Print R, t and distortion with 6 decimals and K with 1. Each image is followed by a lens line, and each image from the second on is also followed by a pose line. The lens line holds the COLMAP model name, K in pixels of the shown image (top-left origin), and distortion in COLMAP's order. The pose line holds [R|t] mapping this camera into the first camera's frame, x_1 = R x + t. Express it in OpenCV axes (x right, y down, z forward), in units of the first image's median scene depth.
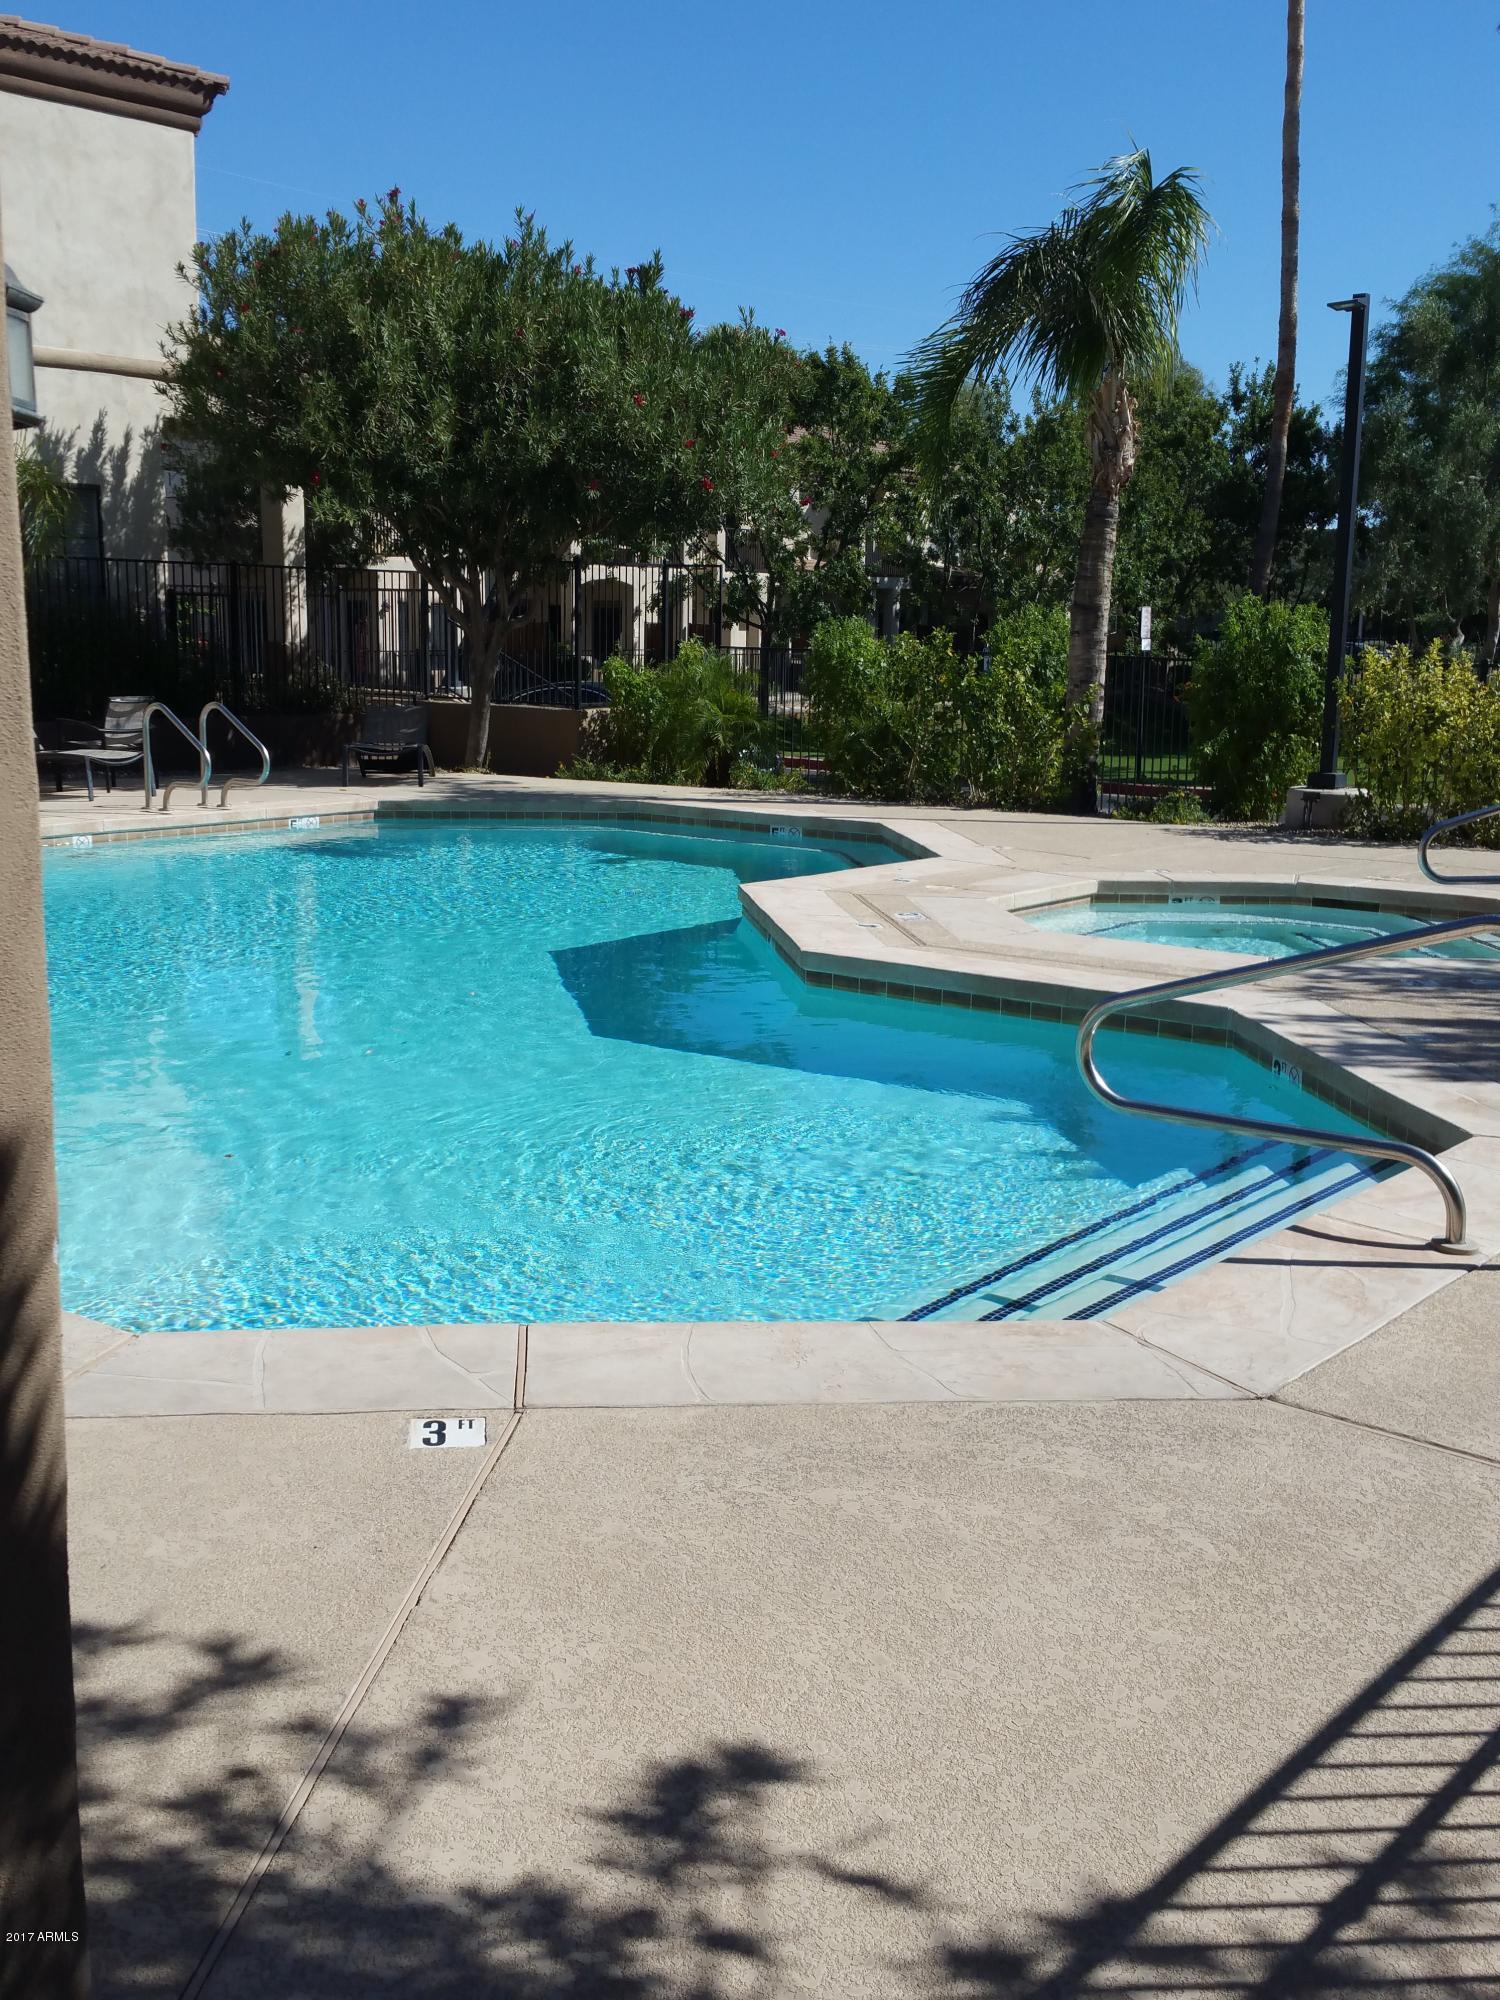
lens RADIAL K [[2033.5, 0, 890.2], [0, 2033.5, 958.1], [0, 0, 1]] dist [0.108332, -0.394955]
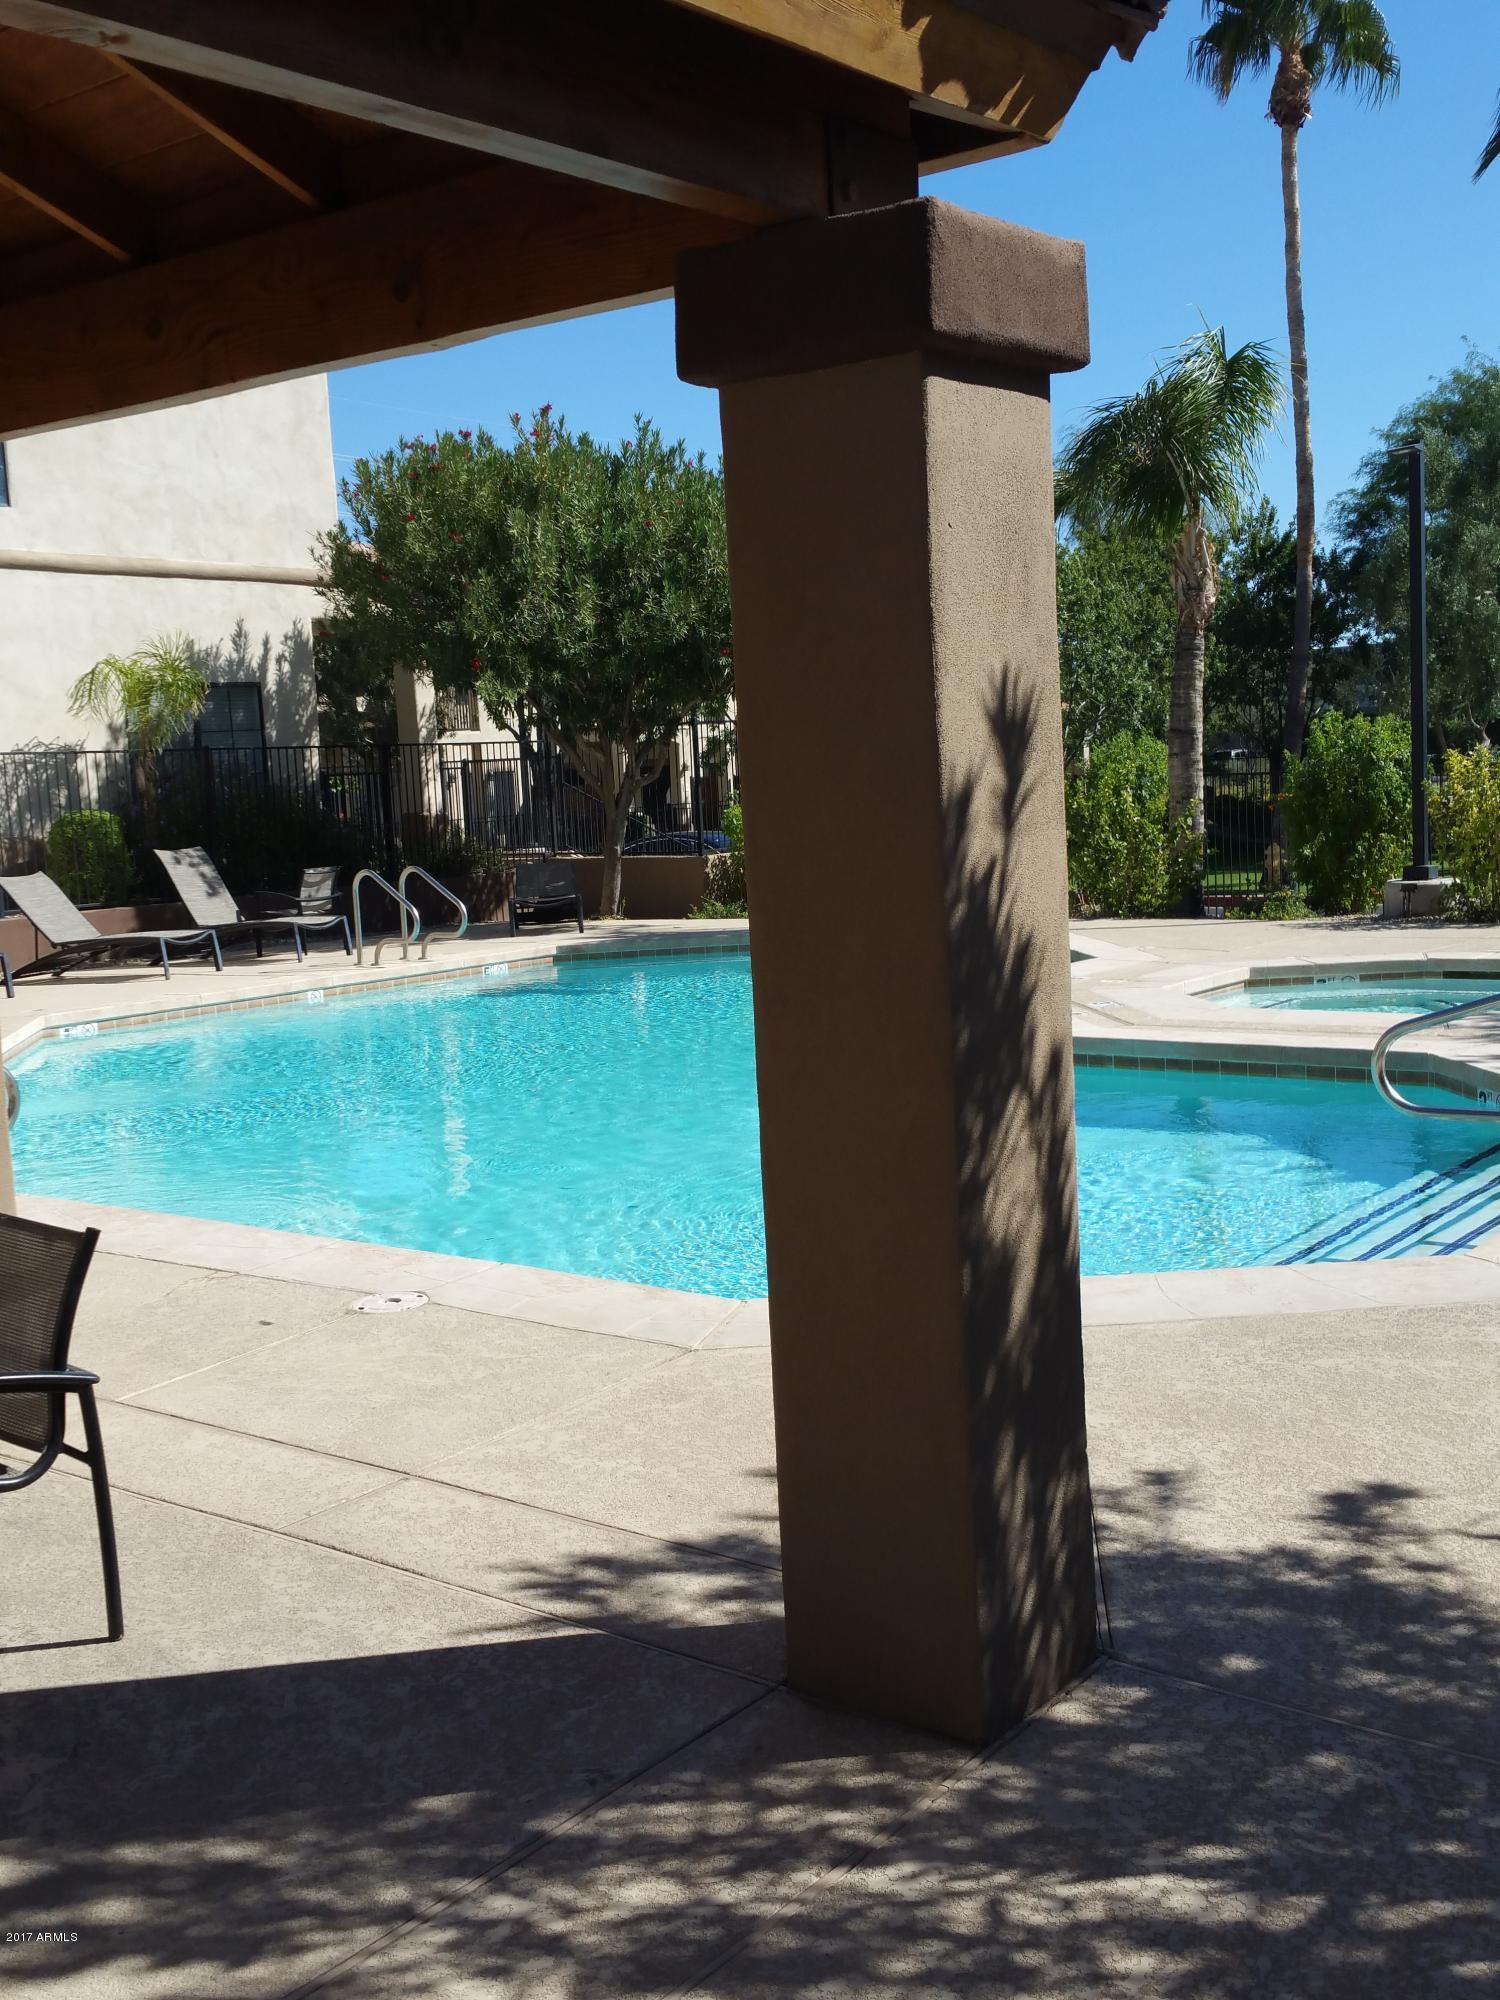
lens RADIAL K [[2086.9, 0, 750.0], [0, 2086.9, 1000.0], [0, 0, 1]] dist [0.002435, -0.113316]
pose [[0.997420, -0.060789, -0.038187, -0.102628], [0.058618, 0.996731, -0.055599, 0.021785], [0.041442, 0.053217, 0.997723, -0.127223]]
